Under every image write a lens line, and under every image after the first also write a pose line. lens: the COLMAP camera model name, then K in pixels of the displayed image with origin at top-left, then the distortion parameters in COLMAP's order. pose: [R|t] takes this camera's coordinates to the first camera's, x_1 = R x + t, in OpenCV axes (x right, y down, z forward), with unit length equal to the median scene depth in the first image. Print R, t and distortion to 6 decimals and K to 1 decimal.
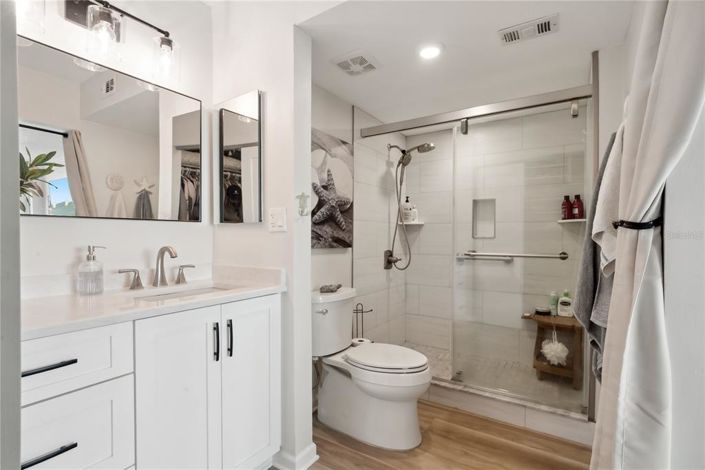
lens RADIAL K [[346.8, 0, 352.0], [0, 346.8, 244.9], [0, 0, 1]] dist [-0.001110, -0.000025]
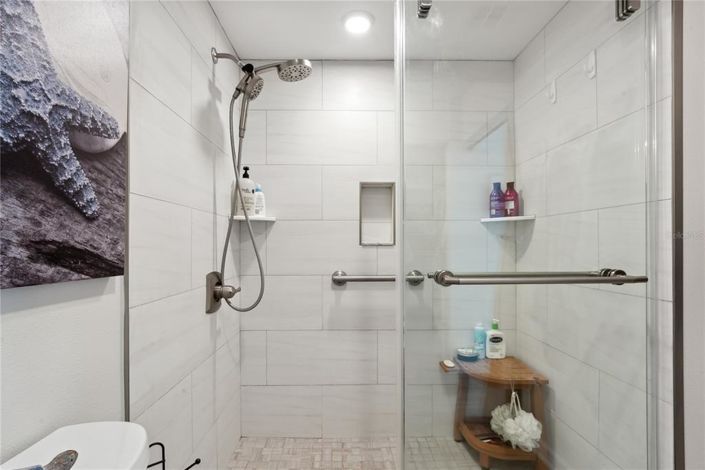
lens RADIAL K [[346.8, 0, 352.0], [0, 346.8, 244.9], [0, 0, 1]] dist [-0.001110, -0.000025]
pose [[0.825317, -0.003103, 0.564661, -0.006524], [0.018125, 0.999615, -0.020998, -0.008866], [-0.564378, 0.027564, 0.825056, 0.551037]]
